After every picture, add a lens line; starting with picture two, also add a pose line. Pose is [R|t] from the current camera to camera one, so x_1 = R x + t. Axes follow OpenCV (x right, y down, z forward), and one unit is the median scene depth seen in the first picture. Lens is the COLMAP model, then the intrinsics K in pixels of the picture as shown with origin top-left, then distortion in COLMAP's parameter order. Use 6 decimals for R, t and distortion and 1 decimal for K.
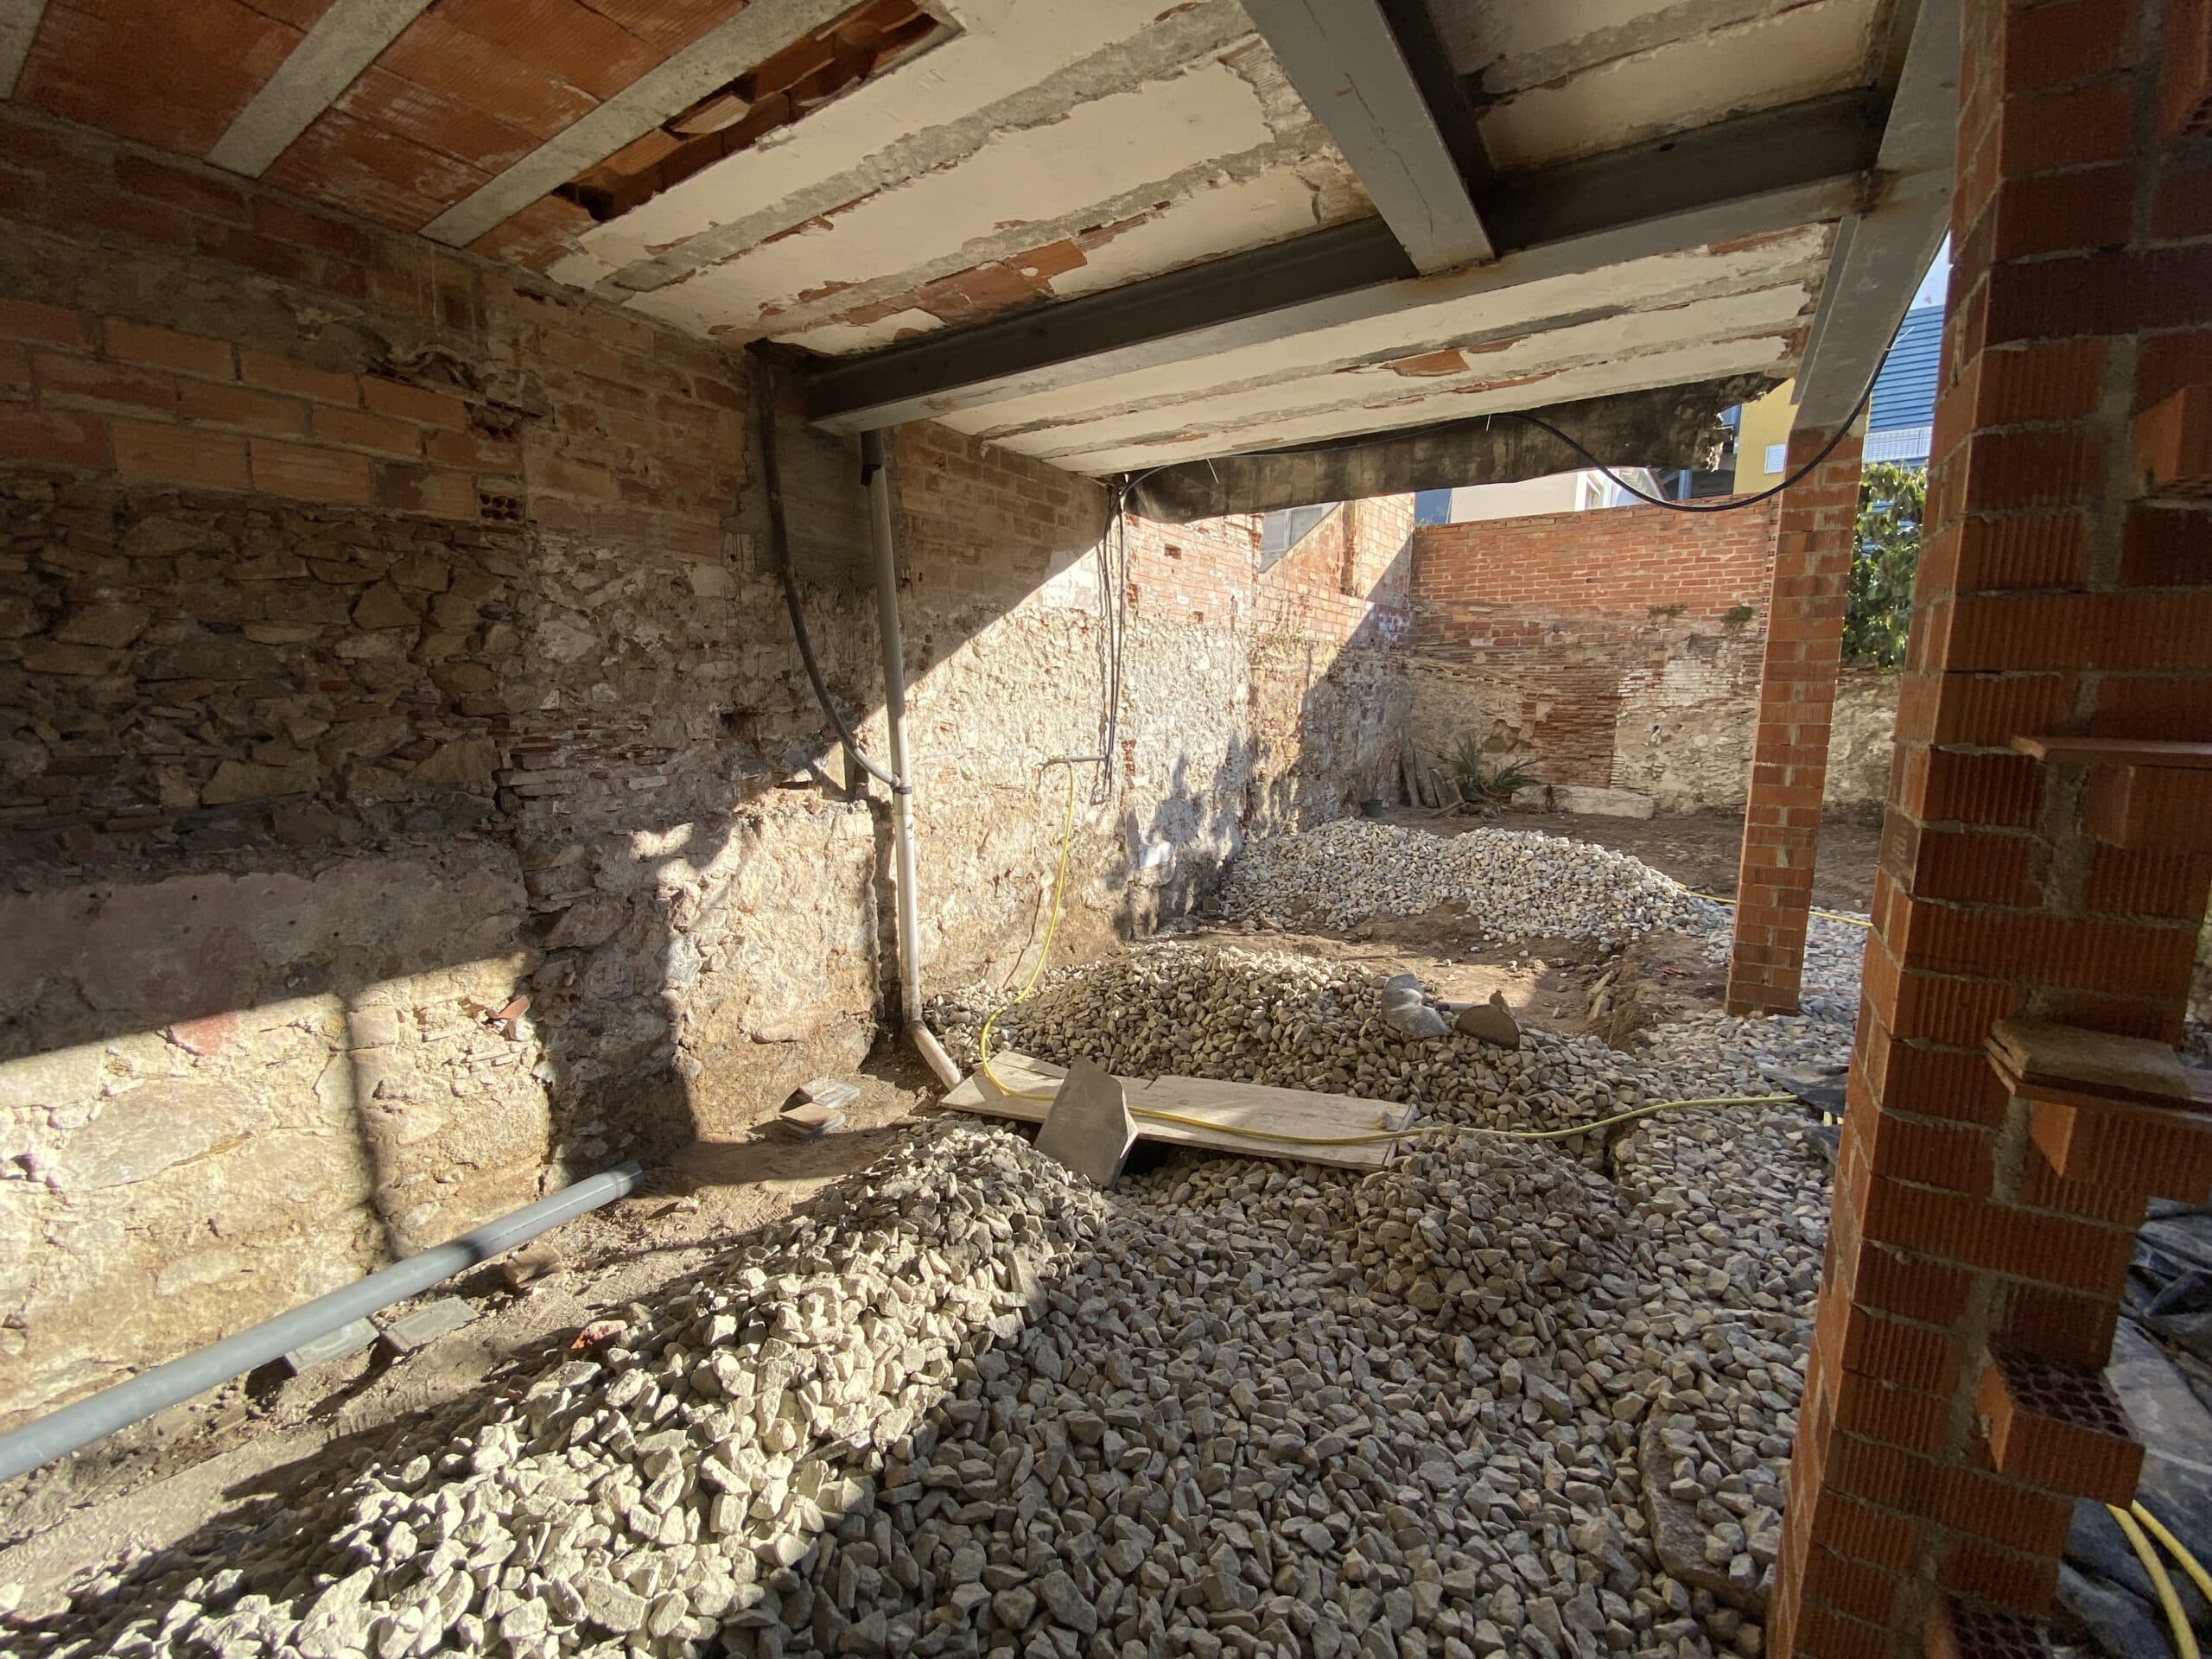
lens RADIAL K [[885.7, 0, 1103.7], [0, 885.7, 835.8], [0, 0, 1]] dist [-0.001093, -0.000105]
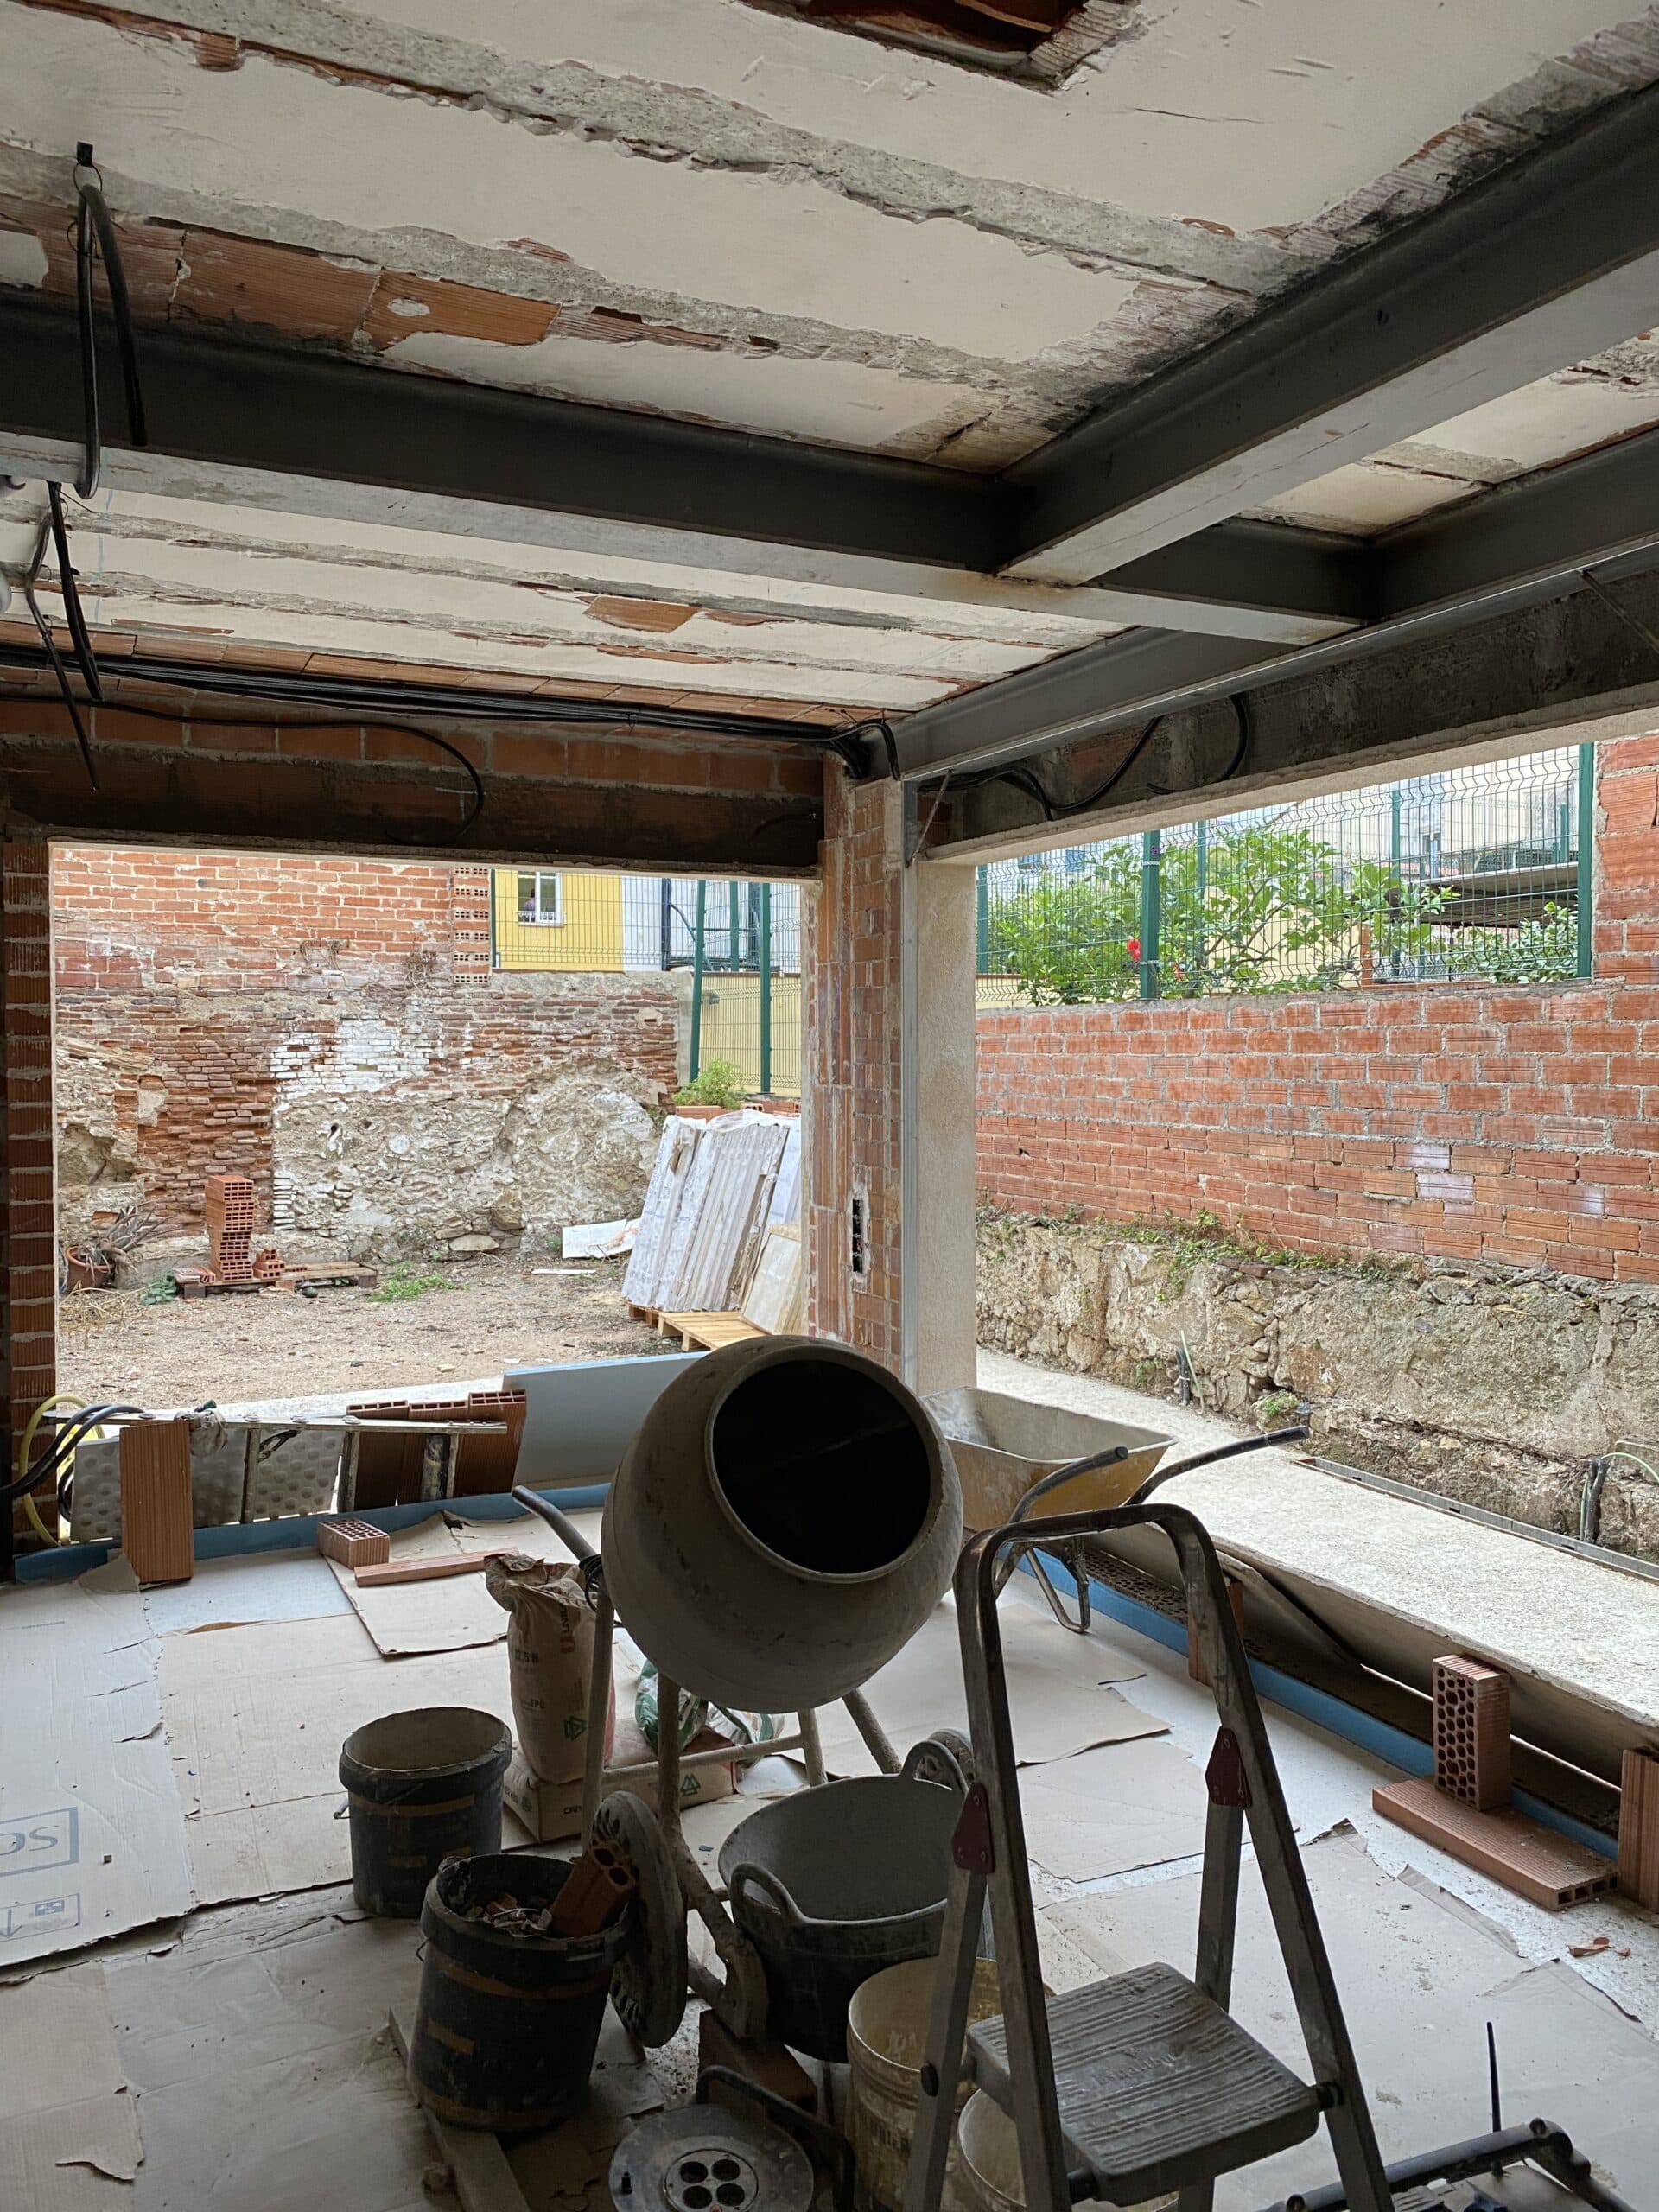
lens RADIAL K [[1665.6, 0, 830.7], [0, 1665.6, 1096.7], [0, 0, 1]] dist [0.010976, -0.000284]
pose [[0.515896, -0.031440, 0.856074, -0.216494], [0.140696, 0.988866, -0.048471, -0.043206], [-0.845018, 0.145452, 0.514575, 0.120919]]
